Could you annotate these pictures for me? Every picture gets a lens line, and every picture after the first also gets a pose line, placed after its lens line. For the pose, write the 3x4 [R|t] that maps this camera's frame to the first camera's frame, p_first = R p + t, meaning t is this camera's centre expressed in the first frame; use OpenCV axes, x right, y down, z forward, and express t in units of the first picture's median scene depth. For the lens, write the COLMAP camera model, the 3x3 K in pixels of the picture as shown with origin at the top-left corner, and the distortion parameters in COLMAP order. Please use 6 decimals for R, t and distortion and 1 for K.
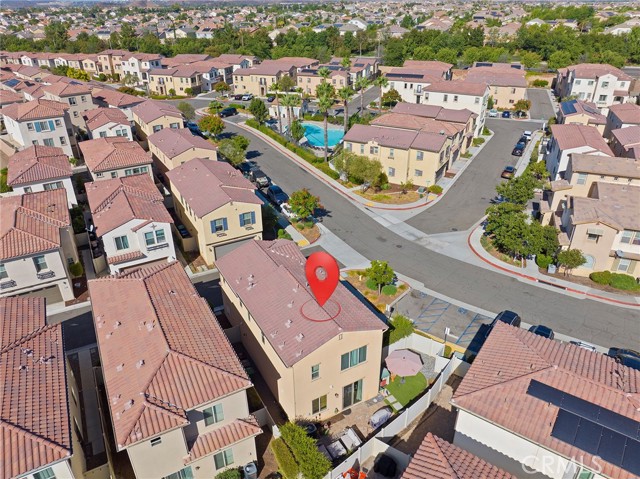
lens RADIAL K [[449.7, 0, 320.0], [0, 449.7, 239.5], [0, 0, 1]] dist [-0.035155, -0.001063]
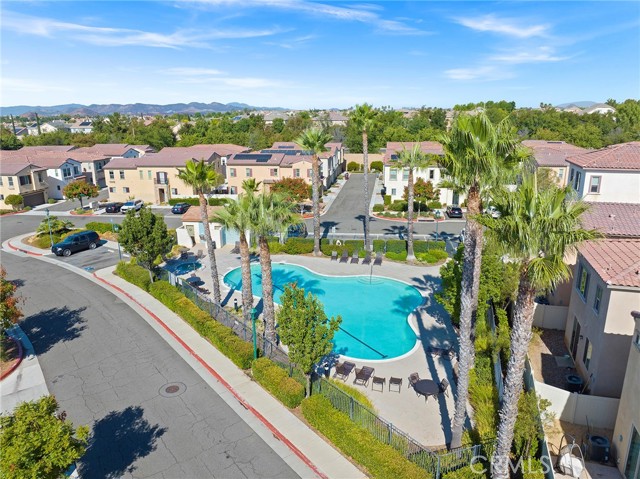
lens RADIAL K [[449.7, 0, 320.0], [0, 449.7, 239.5], [0, 0, 1]] dist [-0.035155, -0.001063]
pose [[0.977298, -0.059774, 0.203264, -0.053577], [0.103444, 0.971876, -0.211558, -0.142436], [-0.184902, 0.227782, 0.955995, 0.451507]]
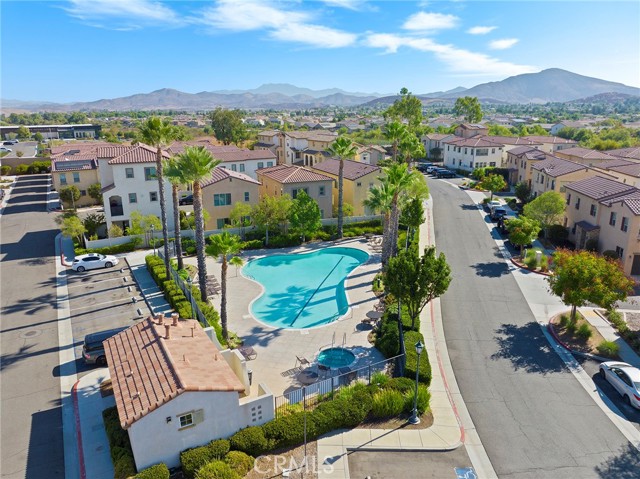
lens RADIAL K [[449.7, 0, 320.0], [0, 449.7, 239.5], [0, 0, 1]] dist [-0.035155, -0.001063]
pose [[-0.779779, -0.162624, 0.604564, -0.186476], [0.303582, 0.746320, 0.592321, -0.359193], [-0.547524, 0.645415, -0.532595, 0.838268]]
